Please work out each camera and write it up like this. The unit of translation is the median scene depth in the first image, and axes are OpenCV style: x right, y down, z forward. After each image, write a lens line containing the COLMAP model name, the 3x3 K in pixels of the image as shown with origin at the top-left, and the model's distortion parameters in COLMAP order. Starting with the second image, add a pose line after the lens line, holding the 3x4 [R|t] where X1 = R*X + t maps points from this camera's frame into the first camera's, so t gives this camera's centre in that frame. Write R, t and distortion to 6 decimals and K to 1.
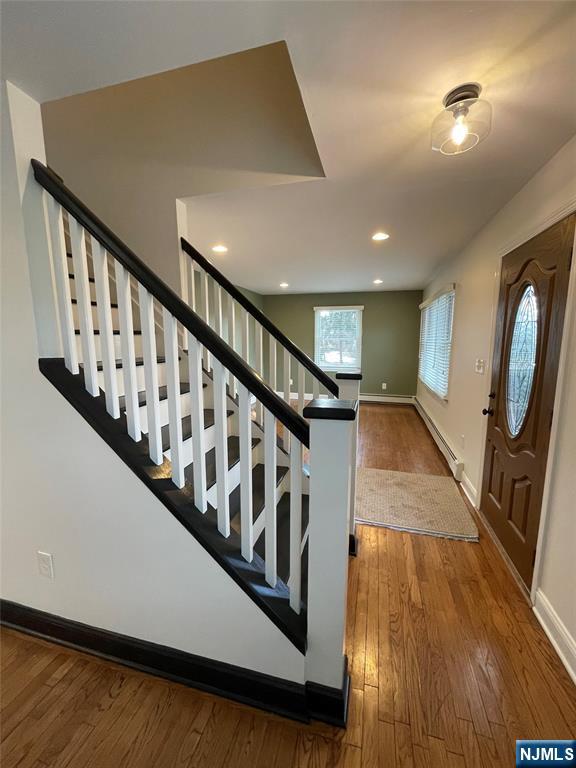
lens RADIAL K [[308.7, 0, 288.0], [0, 308.7, 384.0], [0, 0, 1]] dist [-0.001303, -0.000200]
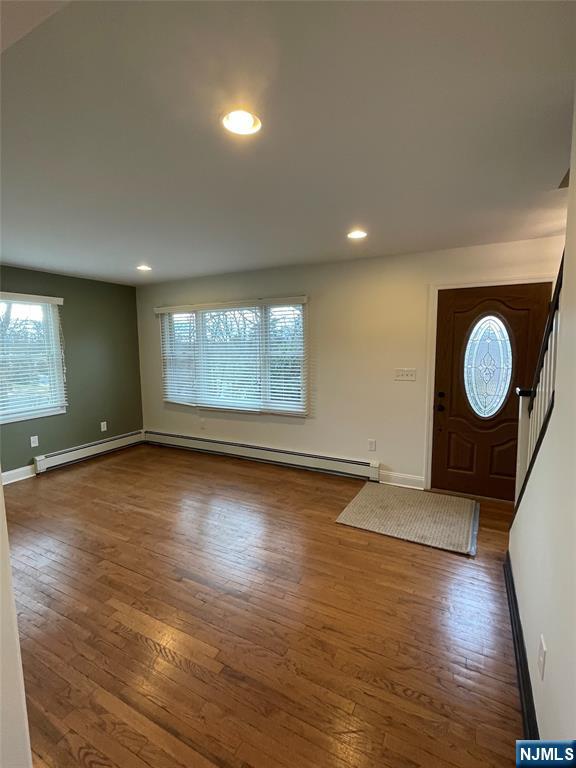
lens RADIAL K [[361.9, 0, 288.0], [0, 361.9, 384.0], [0, 0, 1]] dist [-0.000277, -0.000035]
pose [[0.198852, -0.132420, 0.971042, -0.661506], [0.159170, 0.982038, 0.101324, -0.189598], [-0.967018, 0.134412, 0.216357, 0.899936]]
